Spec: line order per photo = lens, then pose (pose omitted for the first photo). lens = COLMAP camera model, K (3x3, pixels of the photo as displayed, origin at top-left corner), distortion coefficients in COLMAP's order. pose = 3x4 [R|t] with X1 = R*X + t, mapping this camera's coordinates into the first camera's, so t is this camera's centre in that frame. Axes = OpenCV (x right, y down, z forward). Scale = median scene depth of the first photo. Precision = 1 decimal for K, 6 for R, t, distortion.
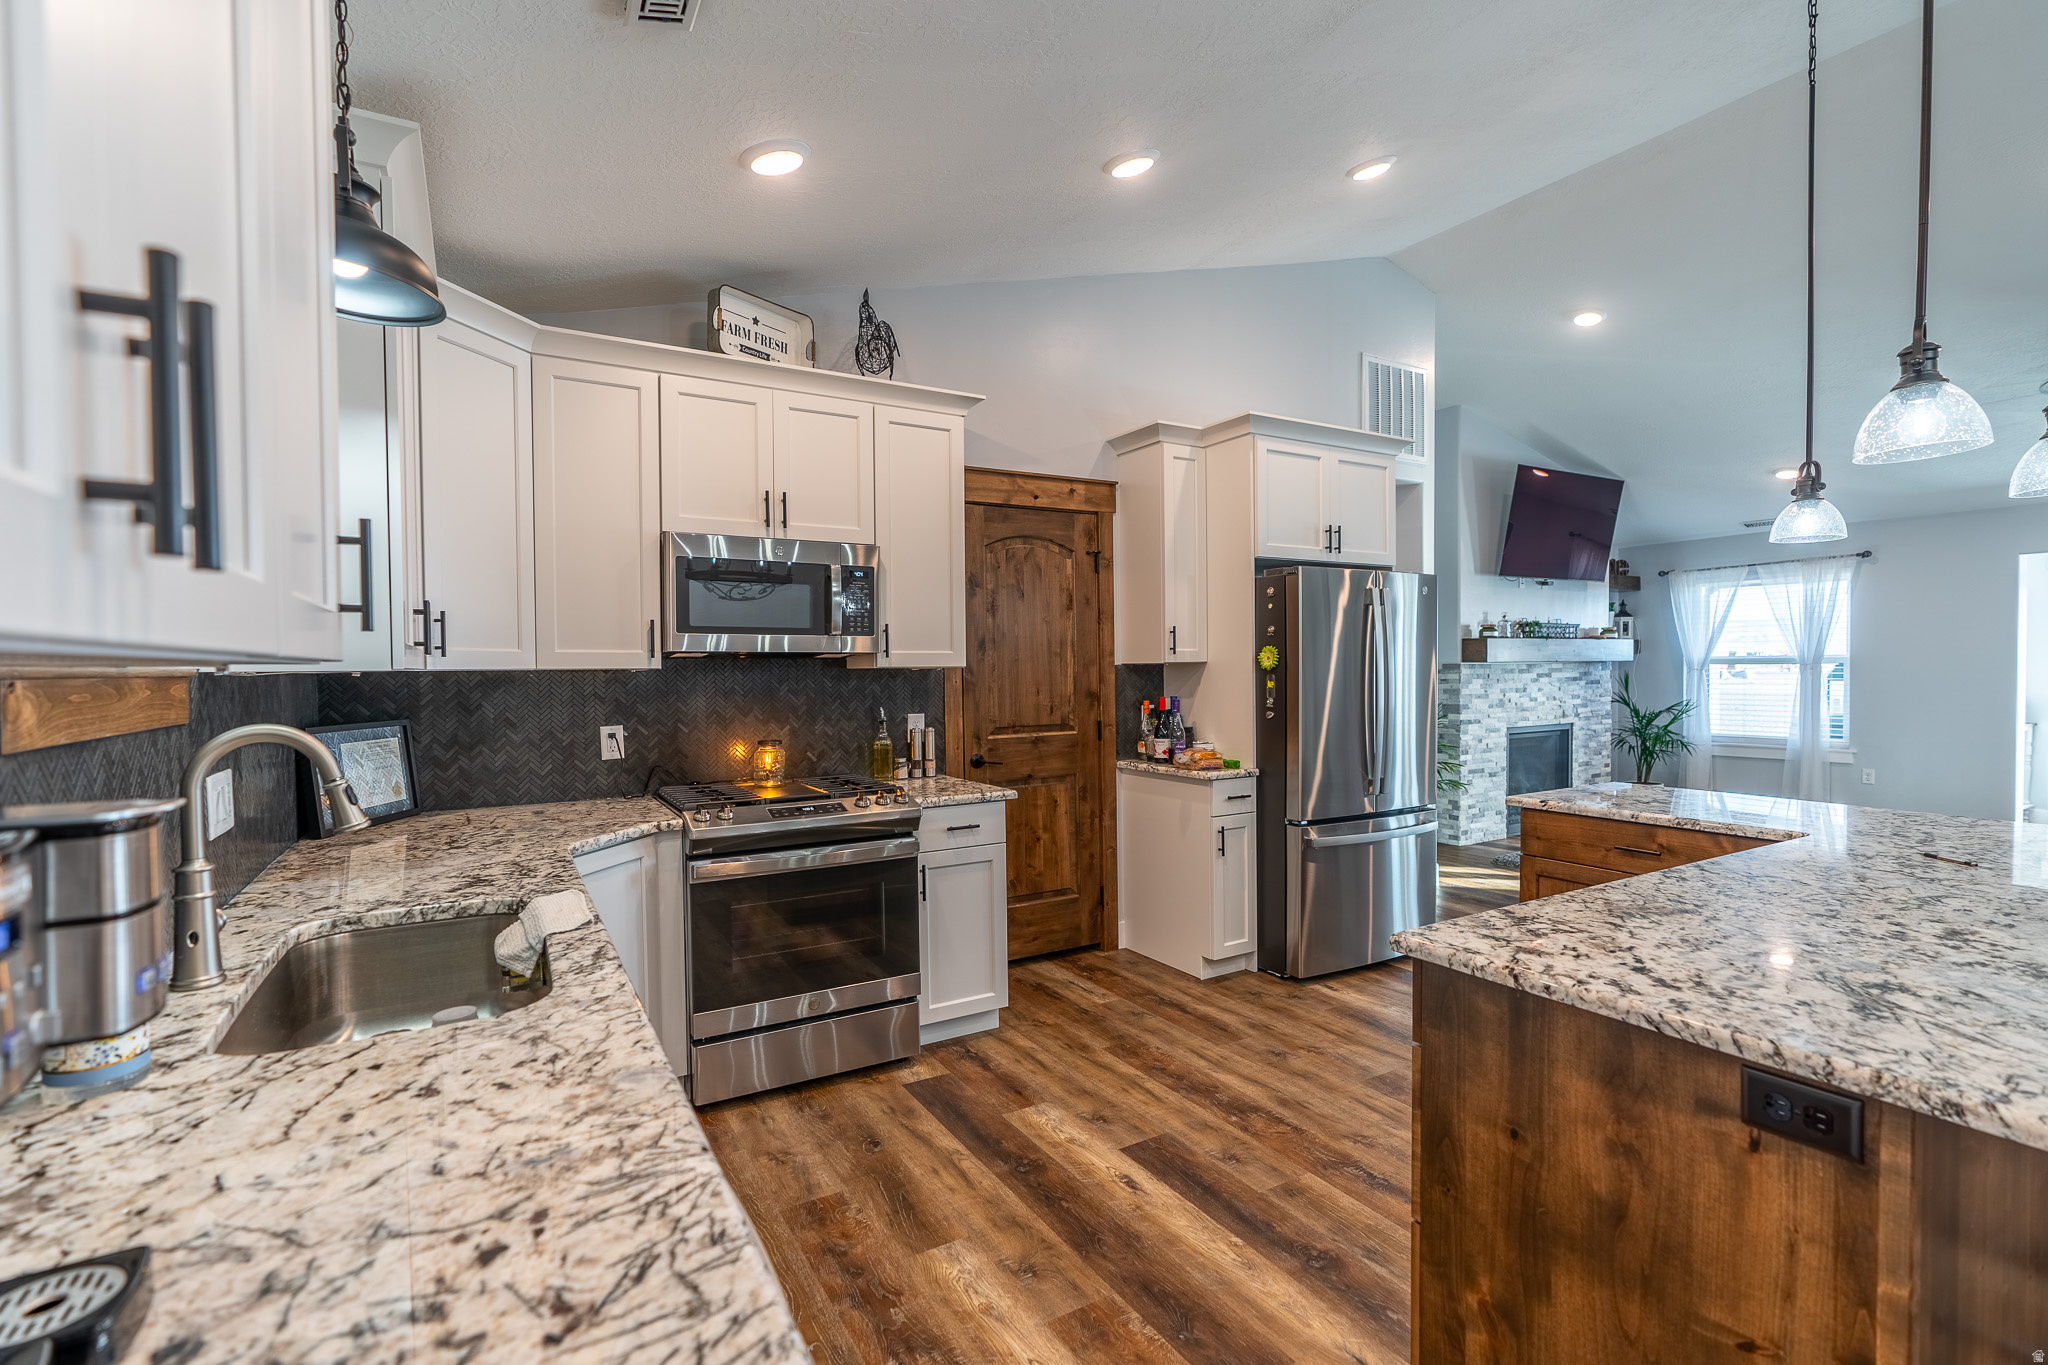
lens RADIAL K [[929.4, 0, 1017.8], [0, 929.4, 689.2], [0, 0, 1]] dist [-0.010216, 0.004028]
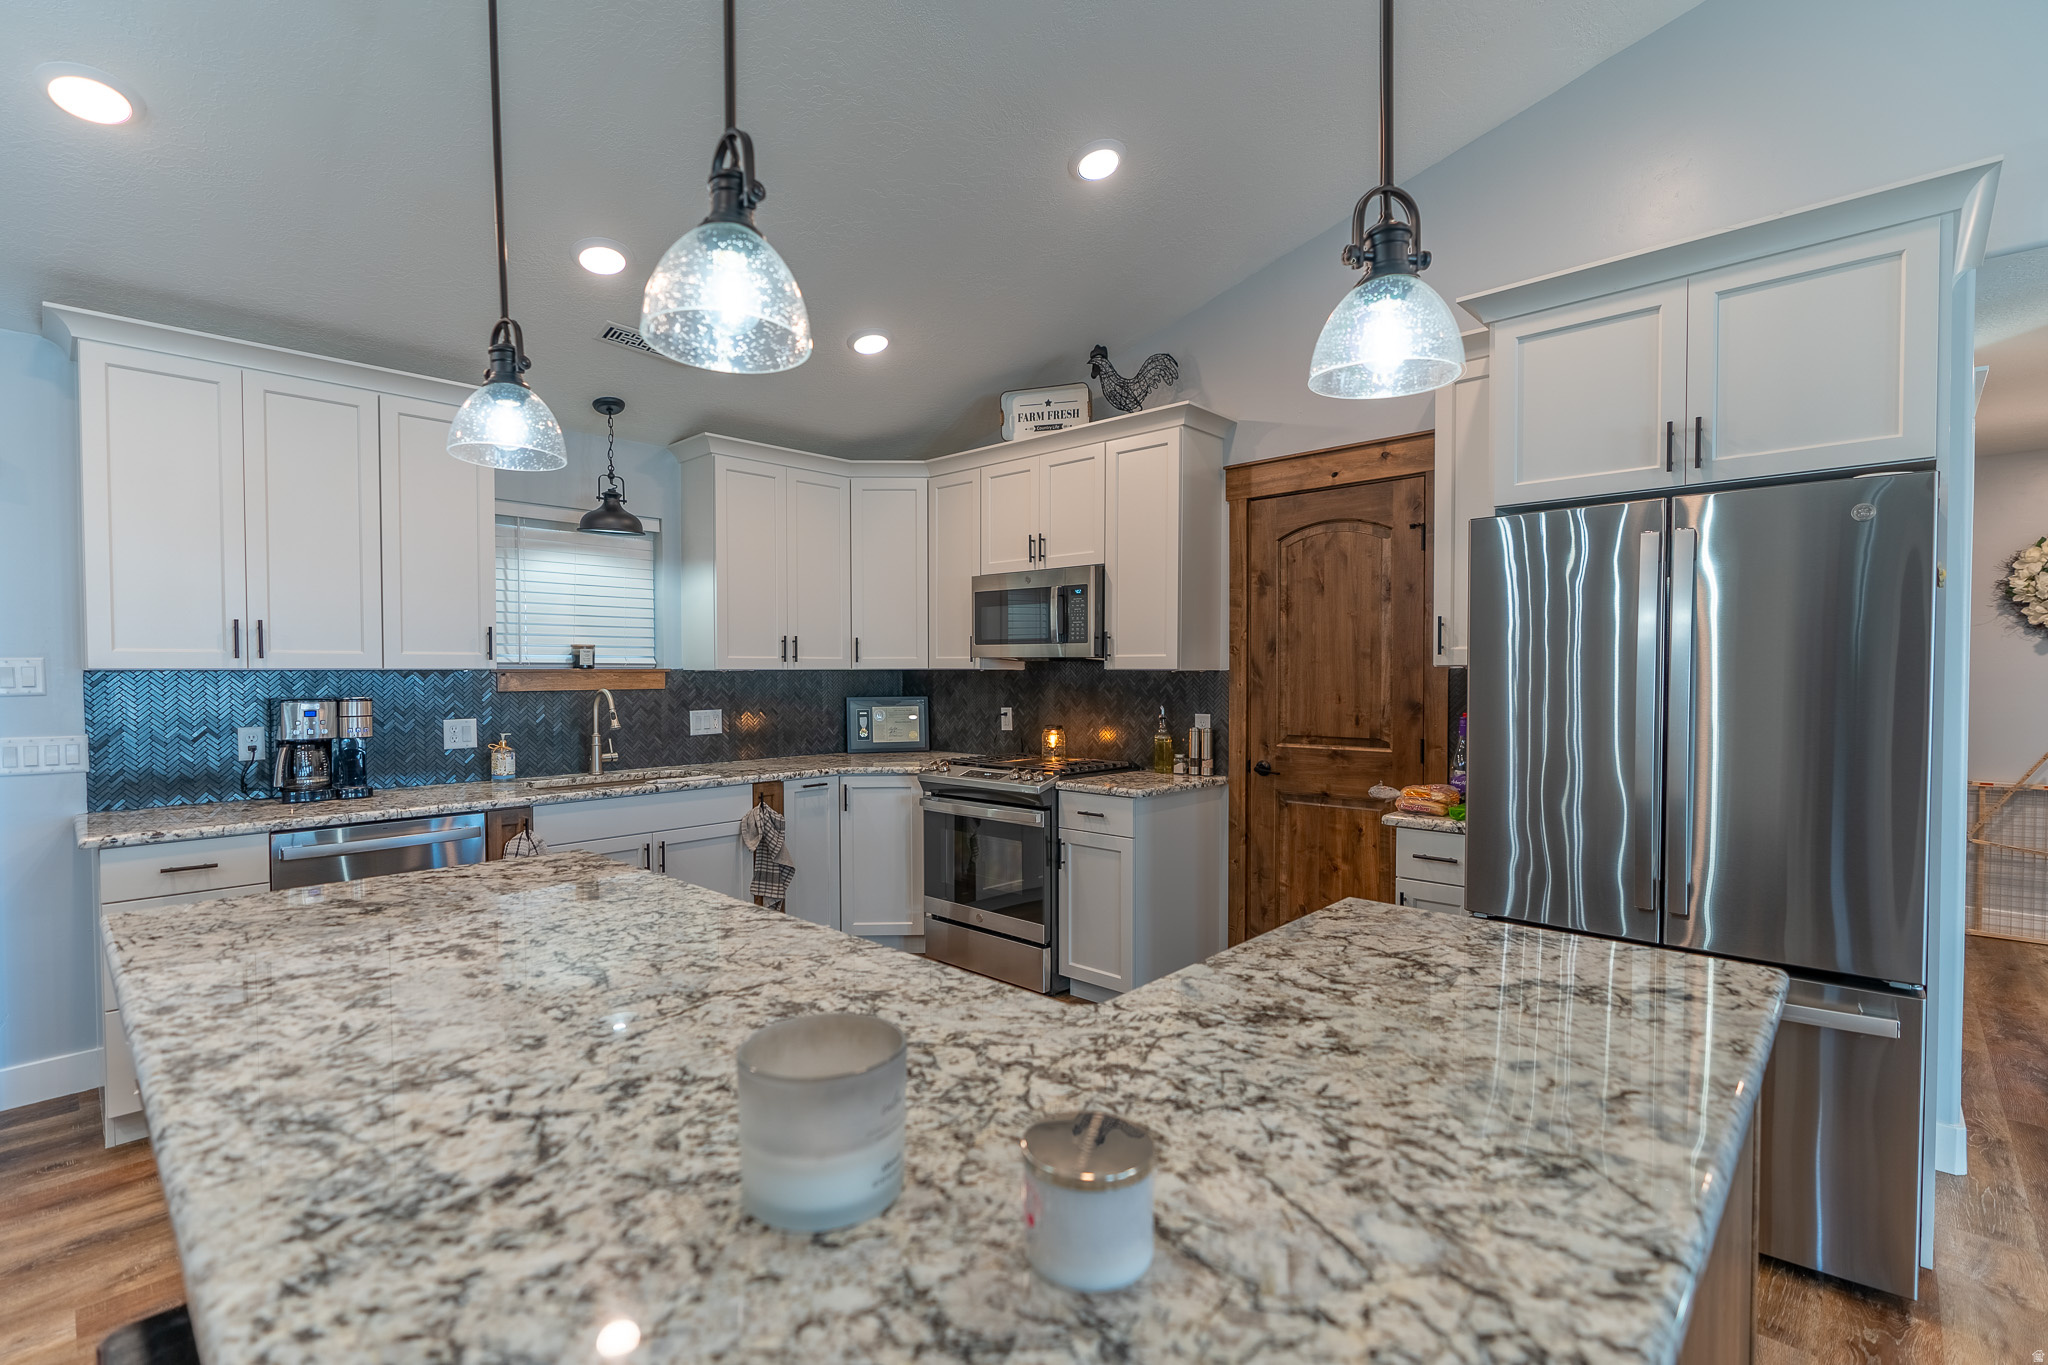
lens RADIAL K [[929.4, 0, 1013.1], [0, 929.4, 697.3], [0, 0, 1]] dist [-0.010216, 0.004028]
pose [[0.284991, 0.036483, -0.957836, 0.767320], [-0.024351, 0.999228, 0.030814, -0.017762], [0.958221, 0.014542, 0.285659, 0.464152]]
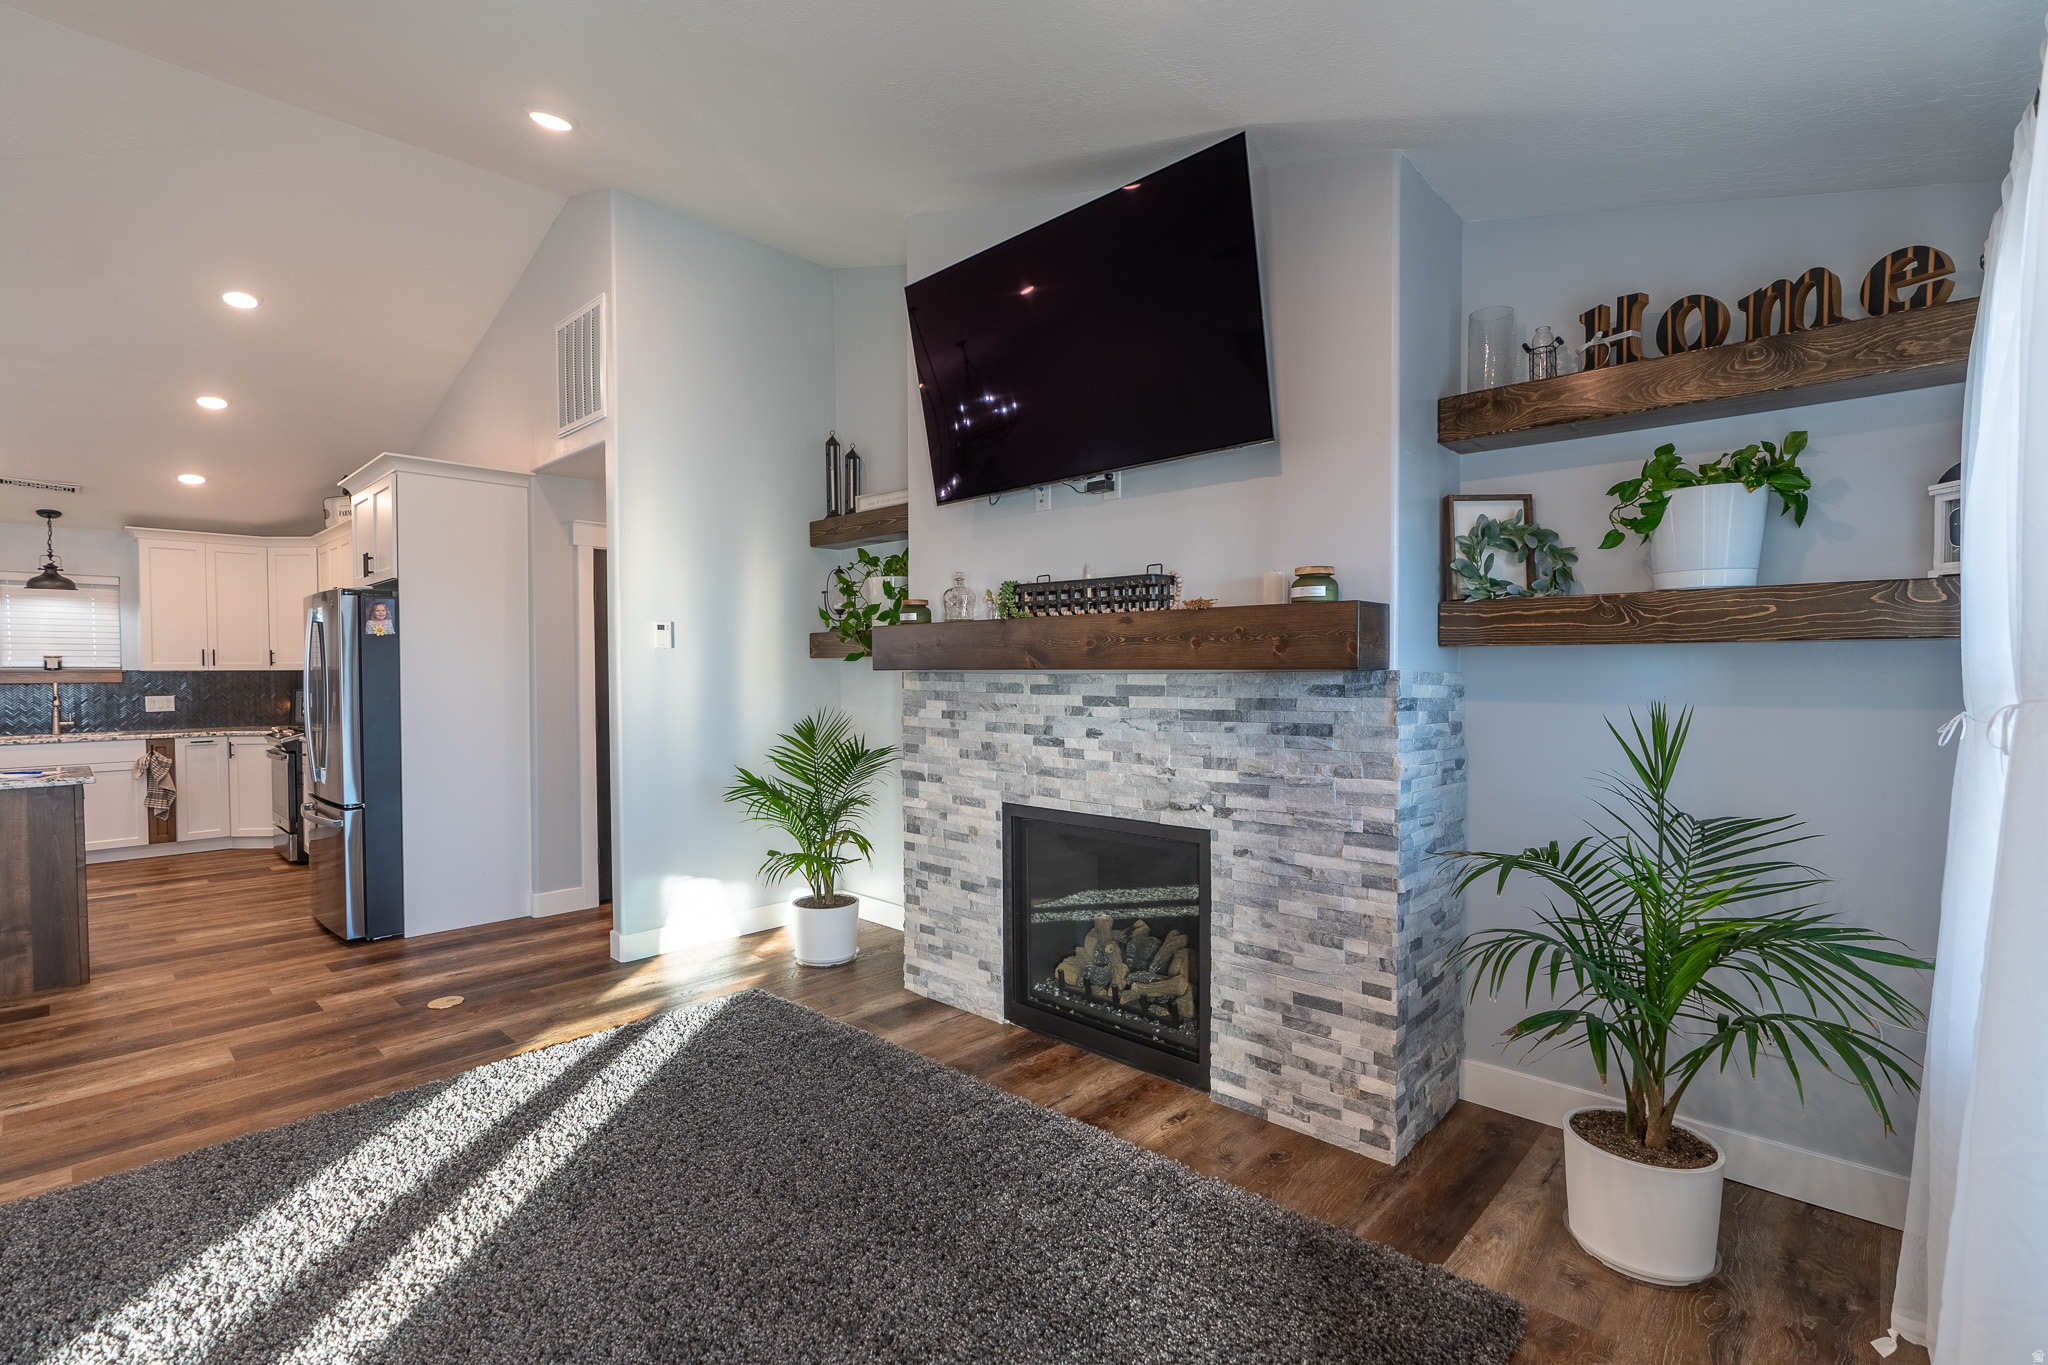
lens RADIAL K [[929.4, 0, 1011.6], [0, 929.4, 690.3], [0, 0, 1]] dist [-0.010216, 0.004028]
pose [[0.275206, 0.031134, -0.960881, 1.706715], [-0.023905, 0.999388, 0.025535, -0.052625], [0.961088, 0.015943, 0.275782, 1.475771]]
